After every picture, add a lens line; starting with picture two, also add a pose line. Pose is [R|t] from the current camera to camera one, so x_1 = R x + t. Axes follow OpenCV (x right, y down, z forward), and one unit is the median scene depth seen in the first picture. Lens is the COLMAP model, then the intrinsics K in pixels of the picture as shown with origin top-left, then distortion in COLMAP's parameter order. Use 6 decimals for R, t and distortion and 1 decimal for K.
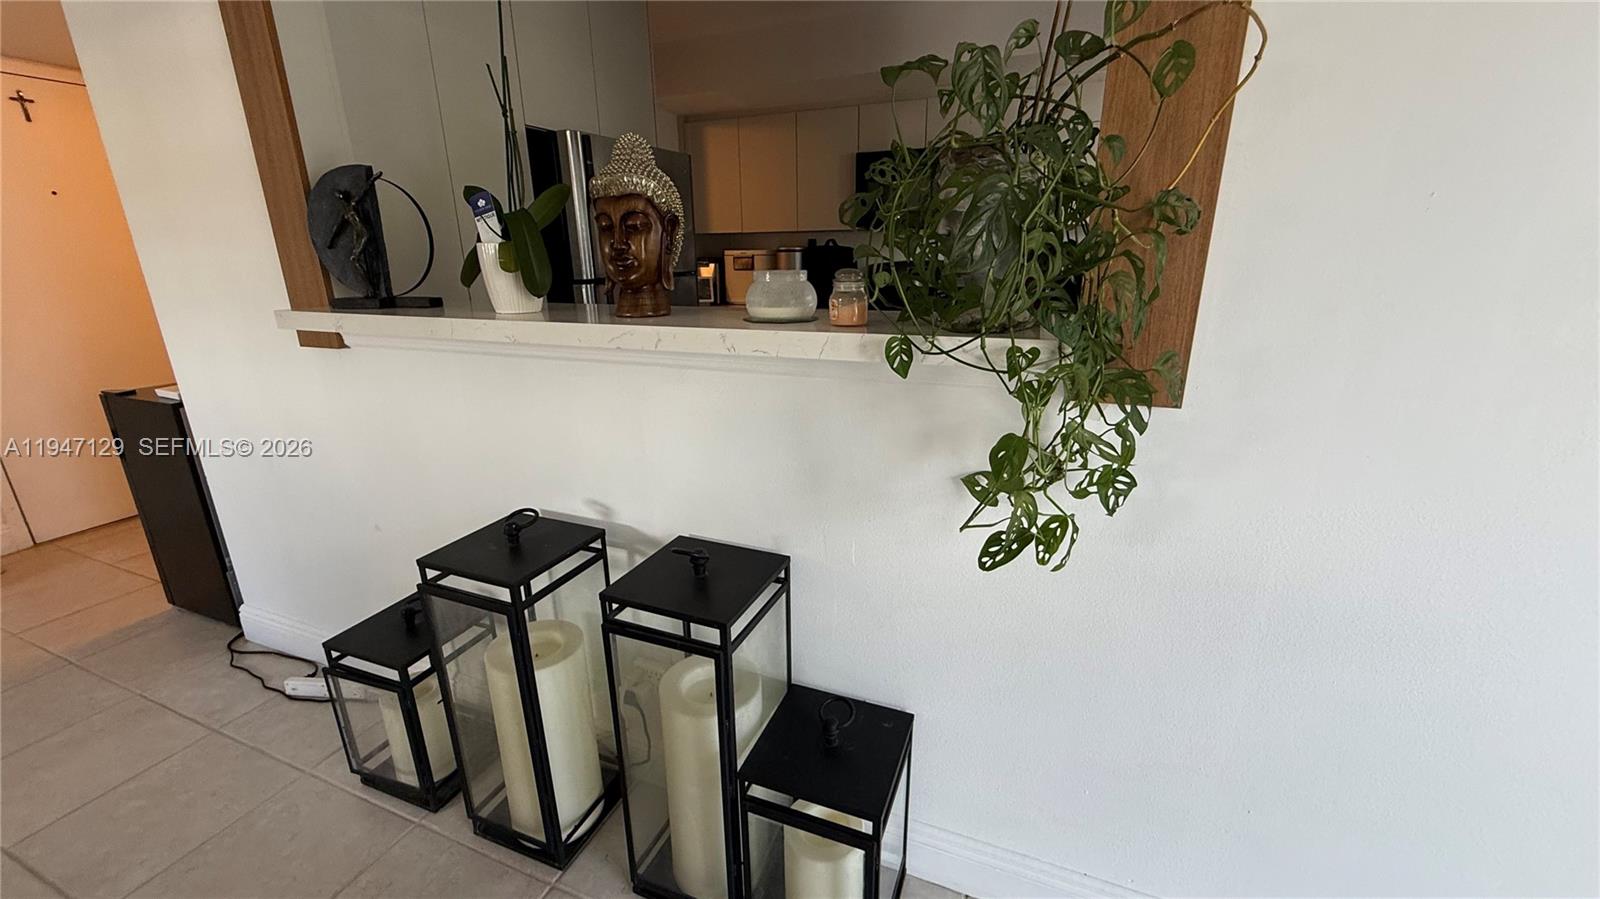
lens RADIAL K [[635.0, 0, 800.0], [0, 635.0, 449.5], [0, 0, 1]] dist [0.000345, 0.000005]
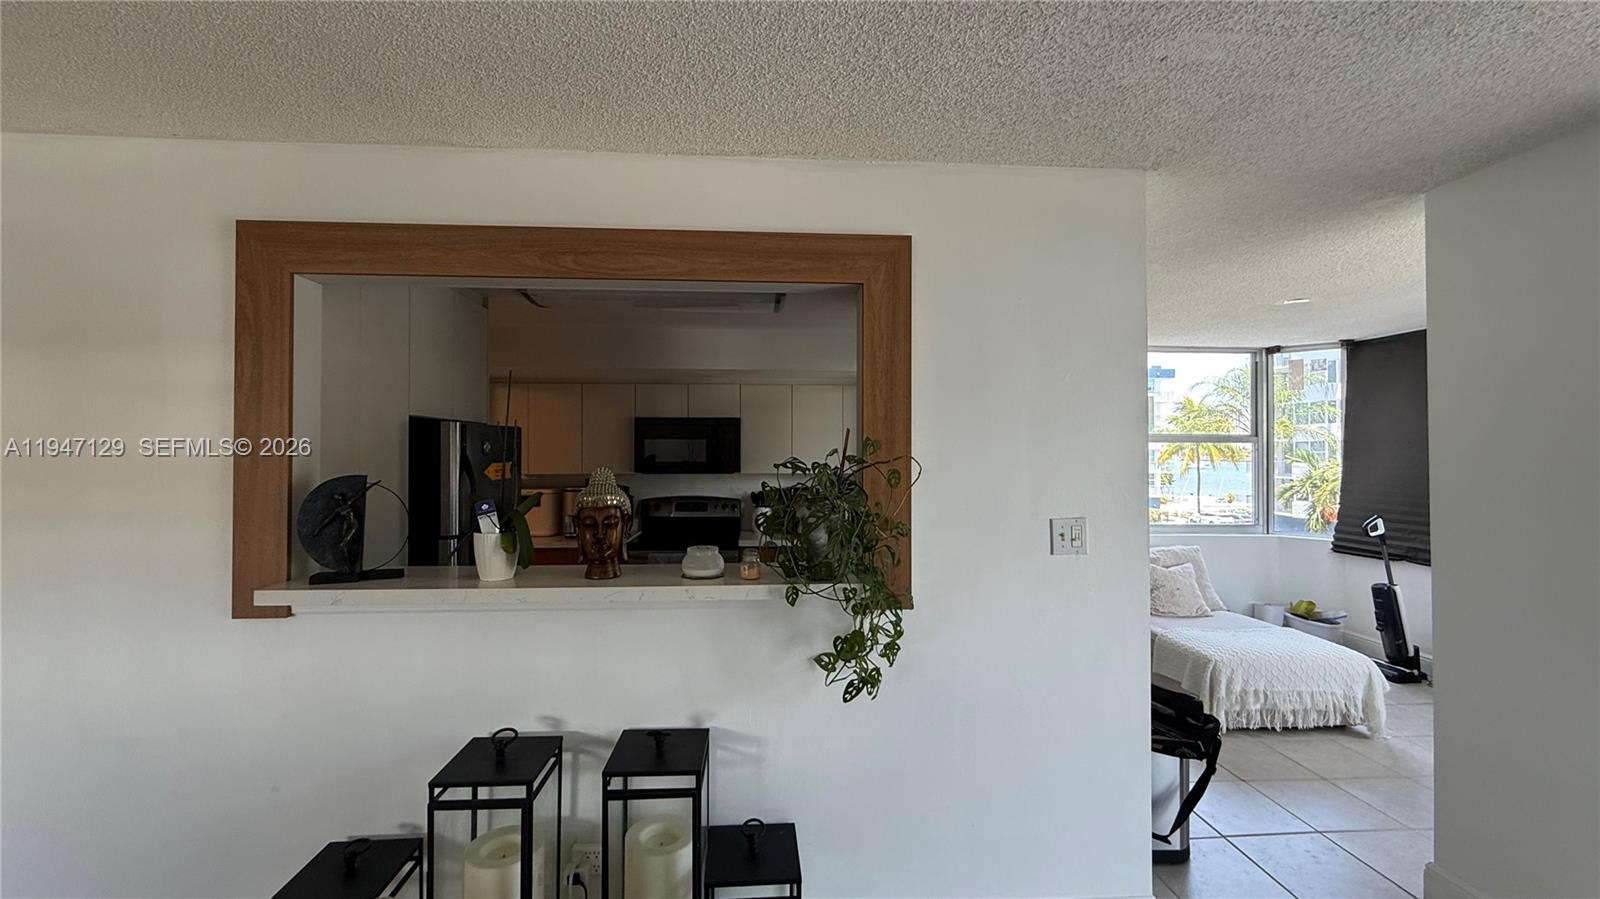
lens RADIAL K [[641.0, 0, 796.4], [0, 641.0, 446.0], [0, 0, 1]] dist [-0.000247, -0.000004]
pose [[0.899228, 0.017693, 0.437122, -0.703225], [0.120279, 0.950677, -0.285911, -0.016882], [-0.420620, 0.309676, 0.852748, -0.848337]]
